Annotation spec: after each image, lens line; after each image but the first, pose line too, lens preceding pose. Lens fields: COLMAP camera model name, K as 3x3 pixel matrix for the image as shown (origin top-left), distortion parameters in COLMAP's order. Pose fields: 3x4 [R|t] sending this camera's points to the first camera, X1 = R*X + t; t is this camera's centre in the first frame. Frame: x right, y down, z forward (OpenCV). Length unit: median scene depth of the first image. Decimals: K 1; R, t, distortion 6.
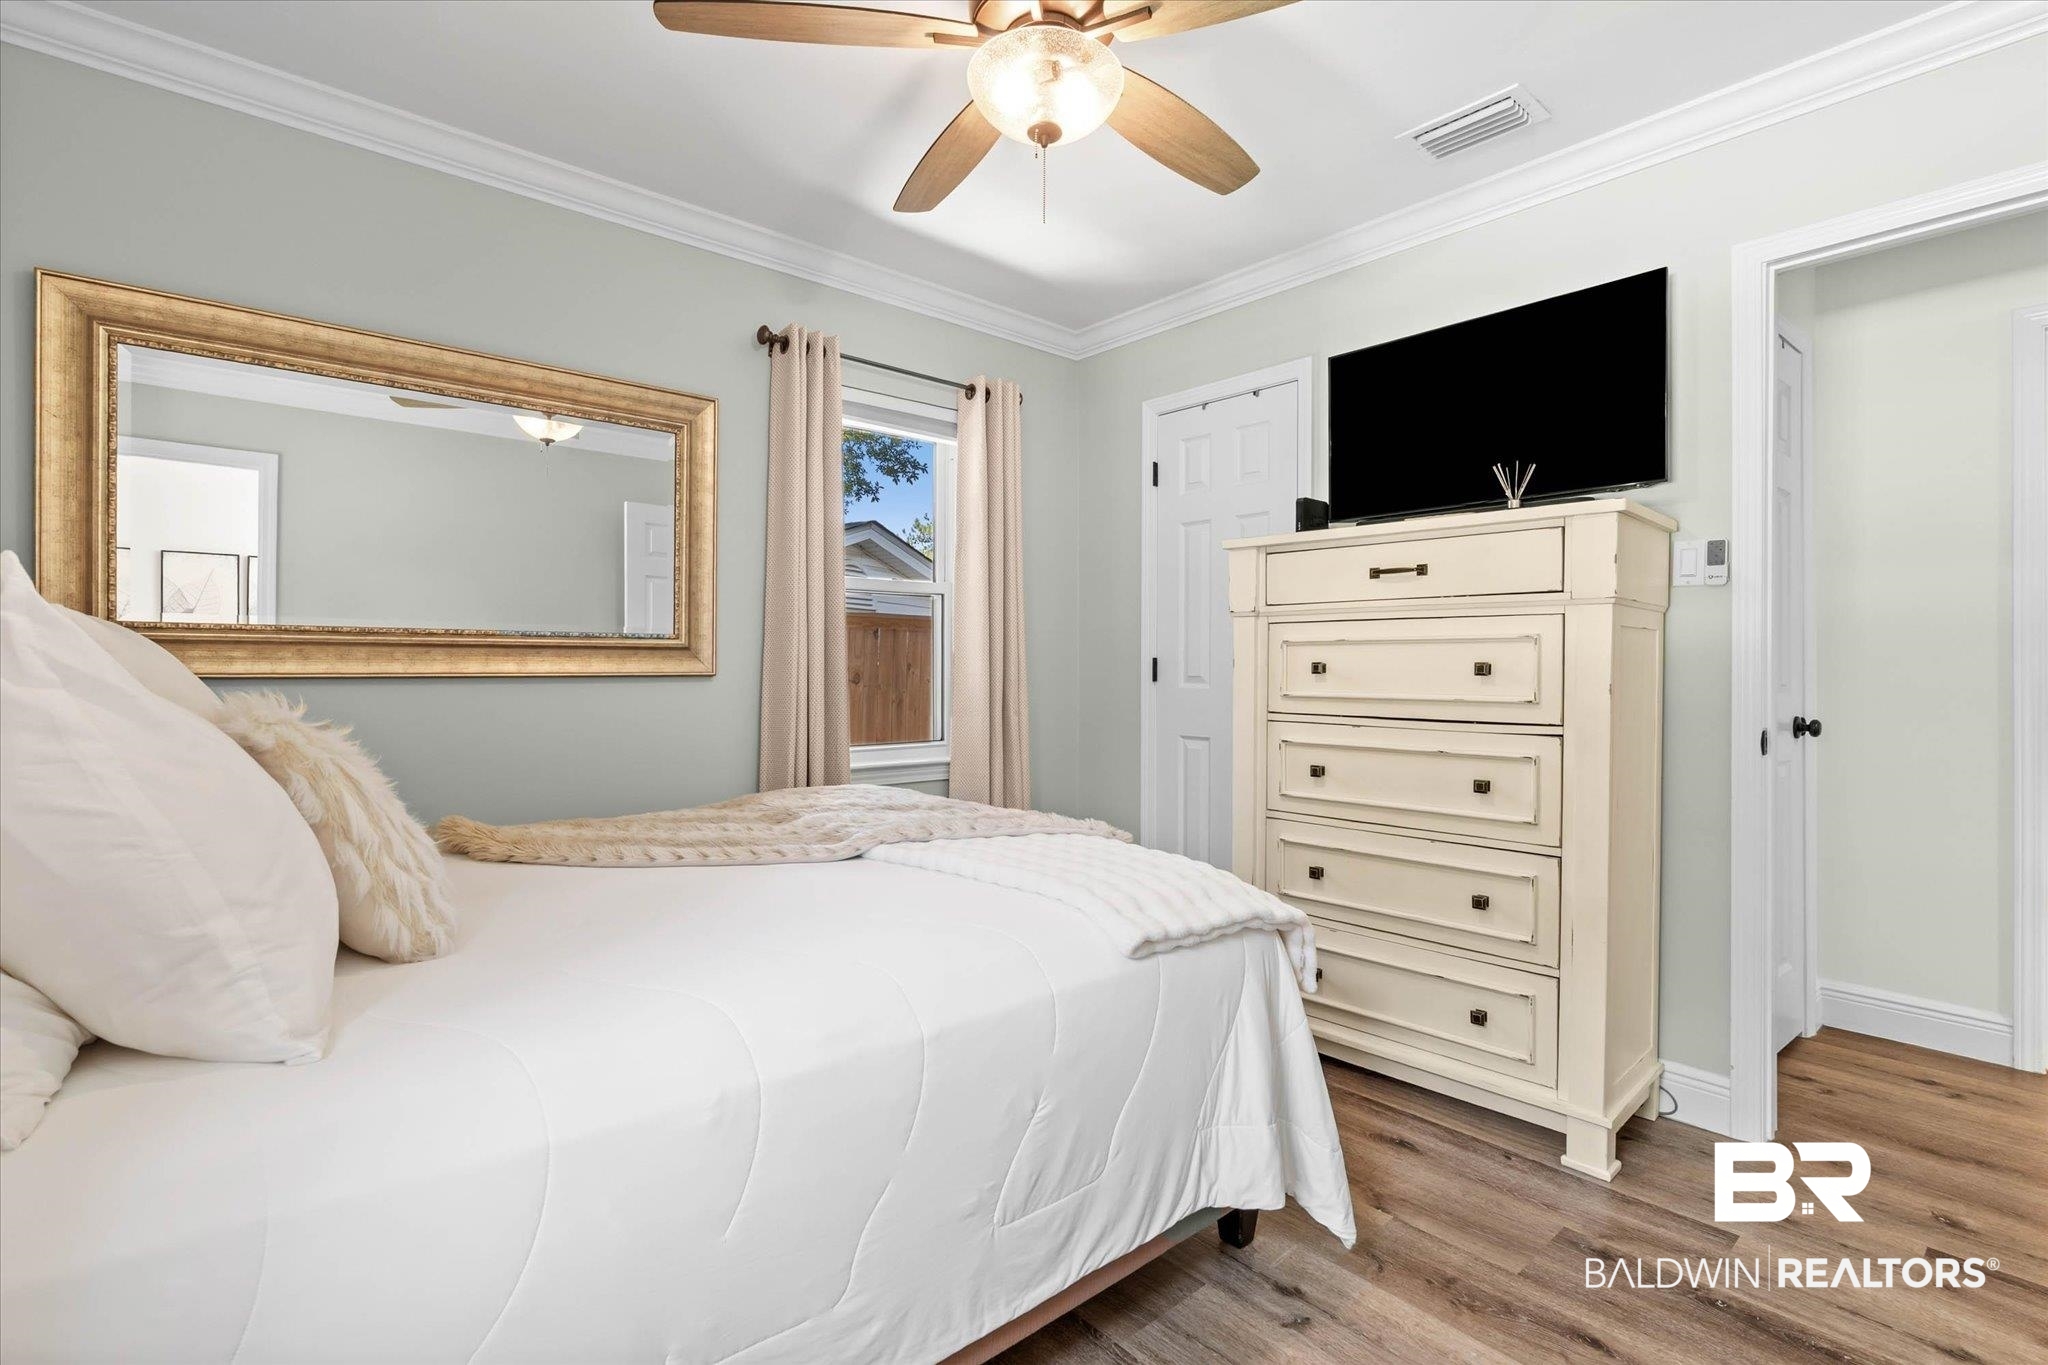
lens RADIAL K [[945.1, 0, 1009.1], [0, 945.1, 680.0], [0, 0, 1]] dist [-0.005533, 0.001023]
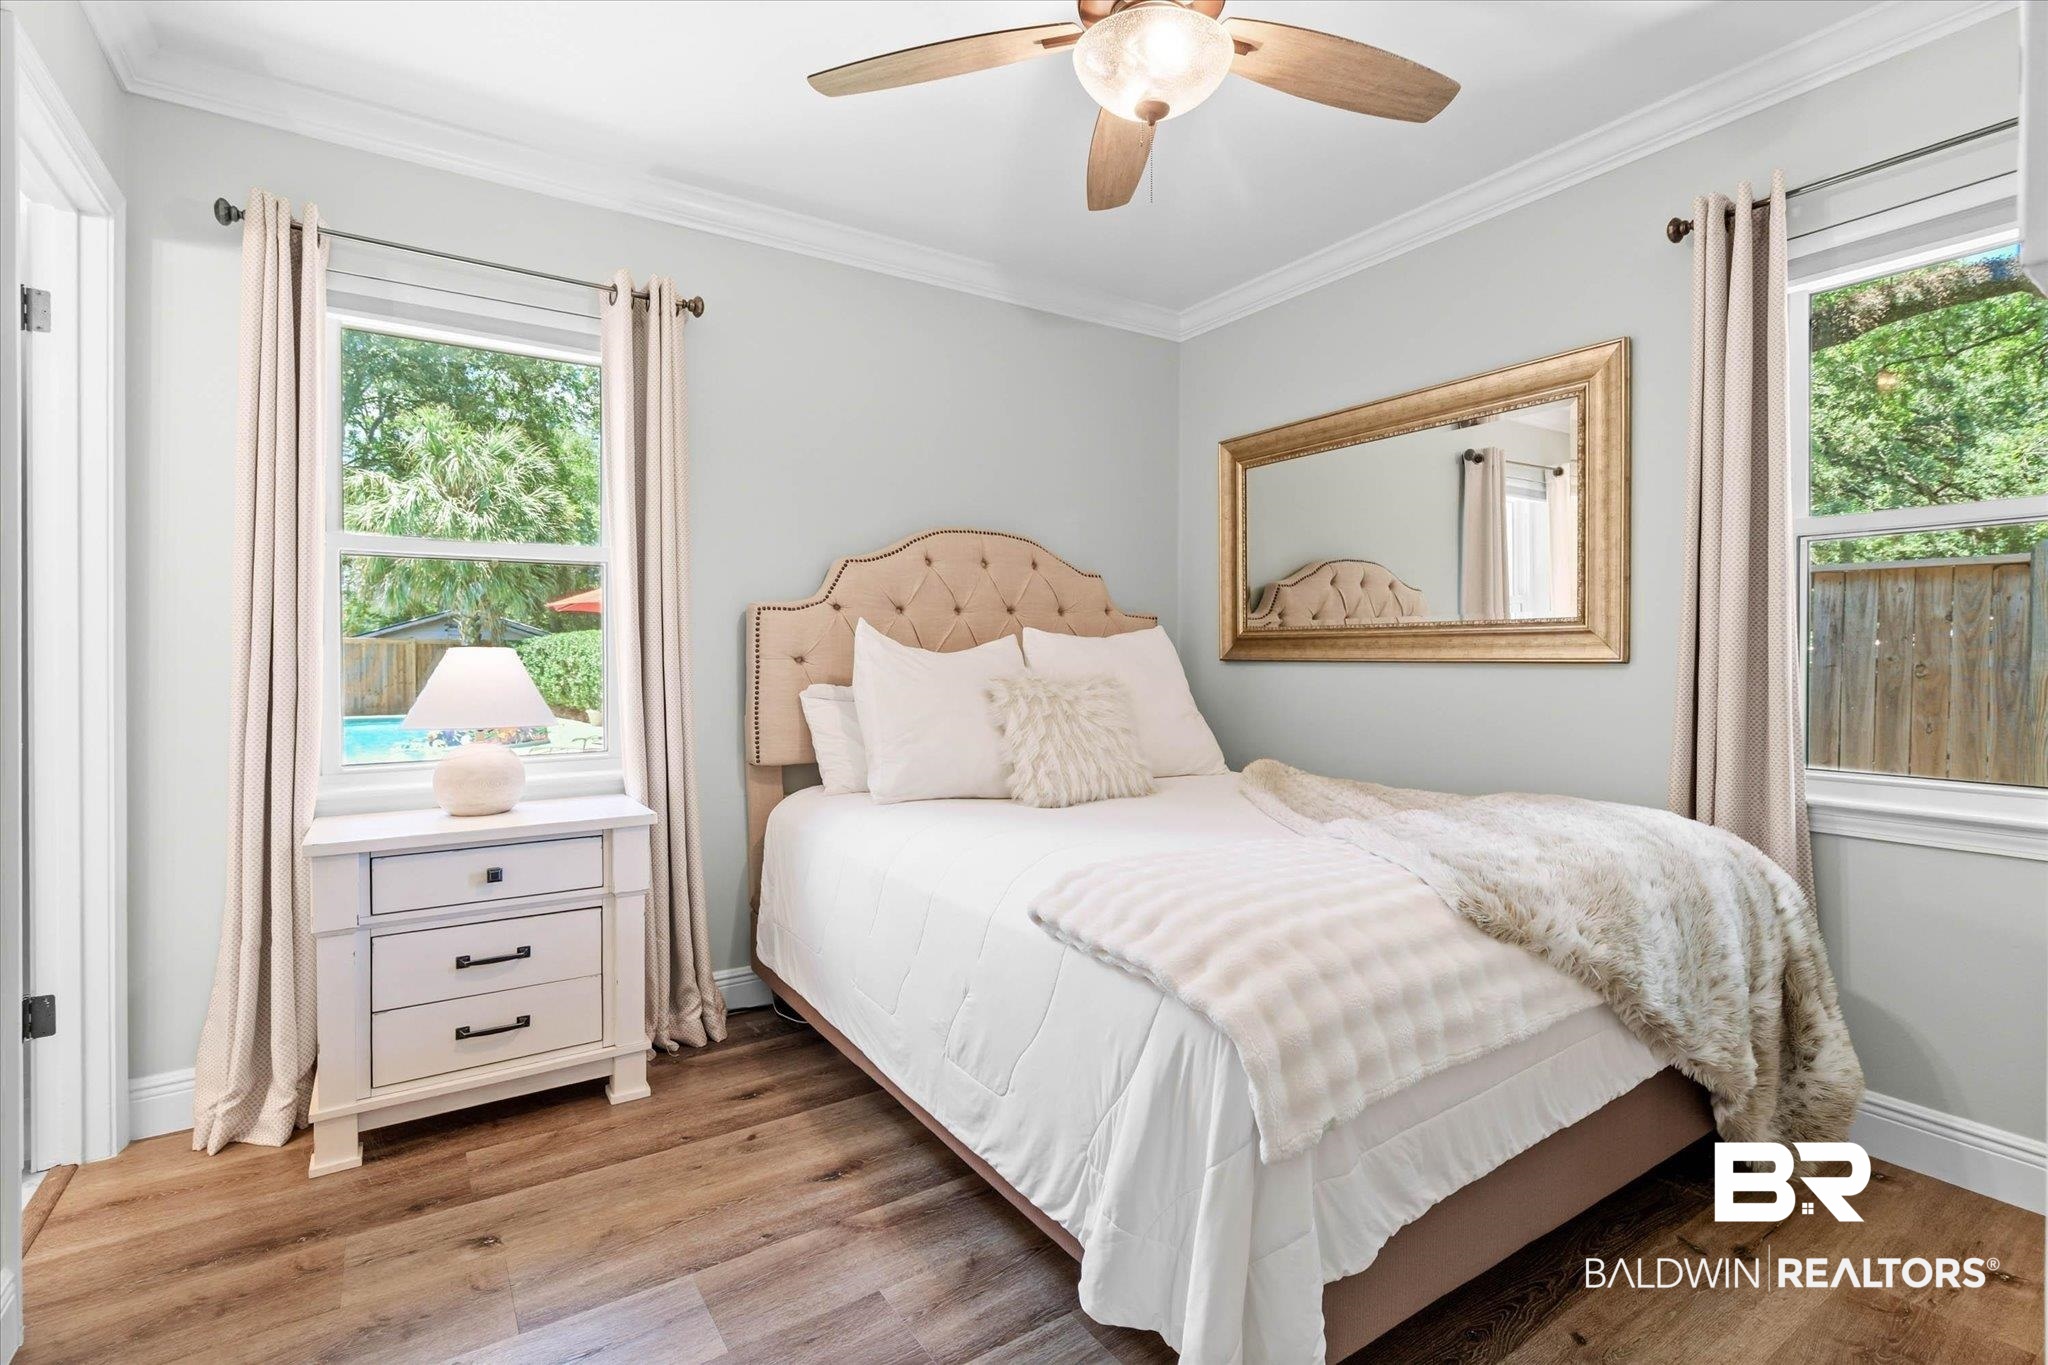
lens RADIAL K [[945.1, 0, 1008.7], [0, 945.1, 661.6], [0, 0, 1]] dist [-0.005533, 0.001023]
pose [[-0.130986, 0.007266, -0.991358, 1.115352], [-0.008095, 0.999932, 0.008398, -0.015426], [0.991351, 0.009126, -0.130918, 1.038140]]
